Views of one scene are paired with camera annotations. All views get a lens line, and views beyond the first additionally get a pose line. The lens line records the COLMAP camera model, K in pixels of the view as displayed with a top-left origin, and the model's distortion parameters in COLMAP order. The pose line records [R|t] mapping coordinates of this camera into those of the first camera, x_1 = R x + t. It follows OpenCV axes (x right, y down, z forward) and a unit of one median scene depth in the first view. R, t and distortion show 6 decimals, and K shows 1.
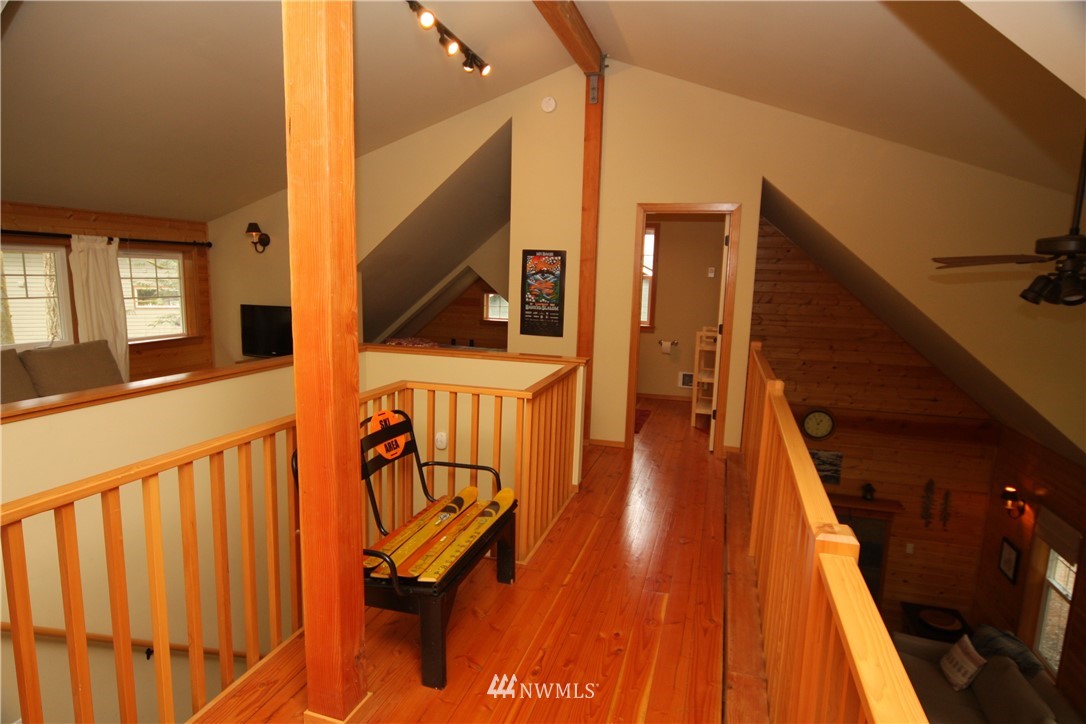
lens RADIAL K [[614.7, 0, 552.9], [0, 614.7, 371.5], [0, 0, 1]] dist [-0.005403, 0.002460]
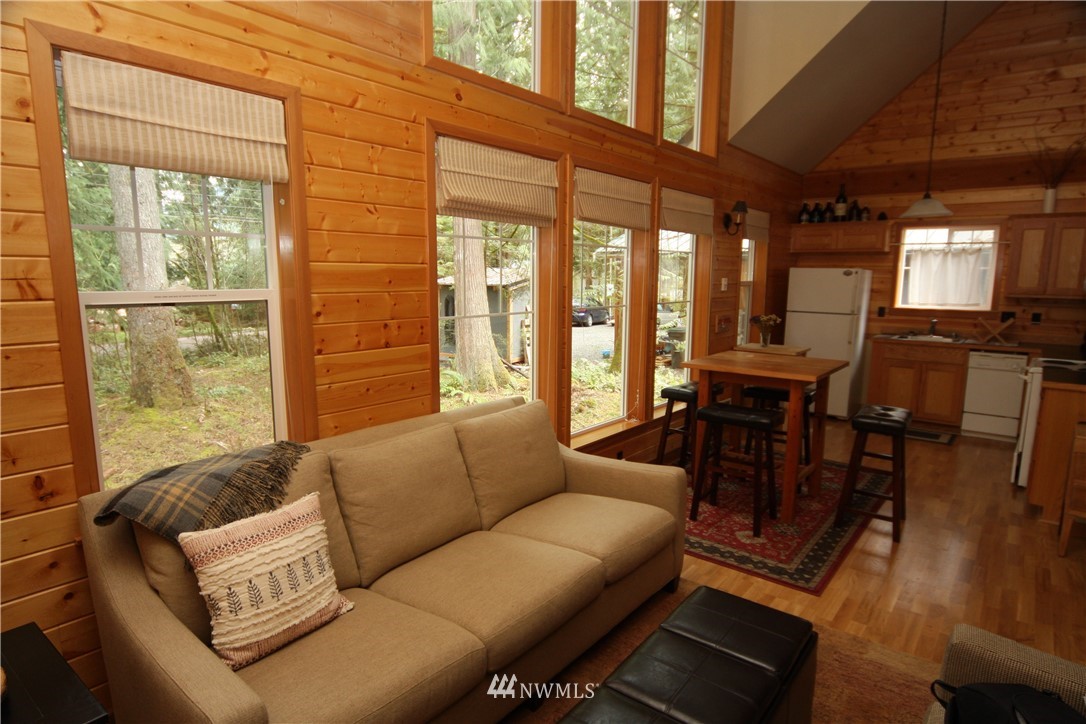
lens RADIAL K [[614.7, 0, 547.8], [0, 614.7, 363.2], [0, 0, 1]] dist [-0.005403, 0.002460]
pose [[-0.919160, -0.093907, 0.382527, 0.348168], [0.028929, 0.952447, 0.303328, 0.227306], [-0.392822, 0.289873, -0.872734, 0.992643]]
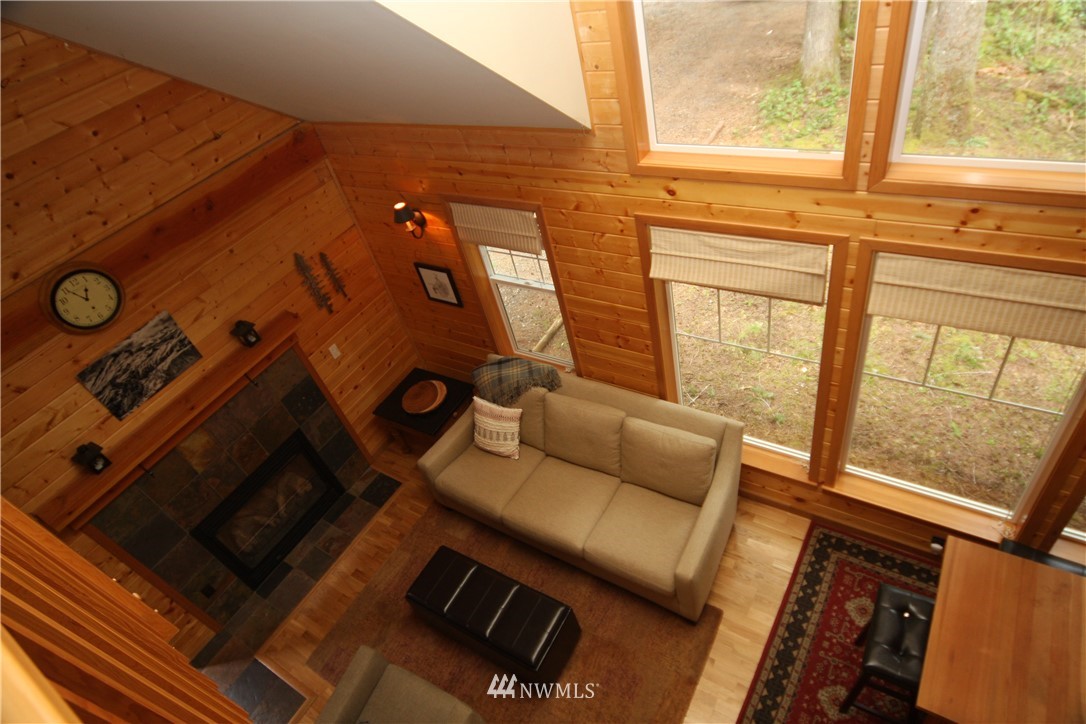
lens RADIAL K [[614.7, 0, 545.5], [0, 614.7, 365.7], [0, 0, 1]] dist [-0.005403, 0.002460]
pose [[0.273565, -0.710688, 0.648140, 0.187798], [0.371721, 0.699606, 0.610226, -0.036220], [-0.887122, 0.073990, 0.455565, 0.480062]]
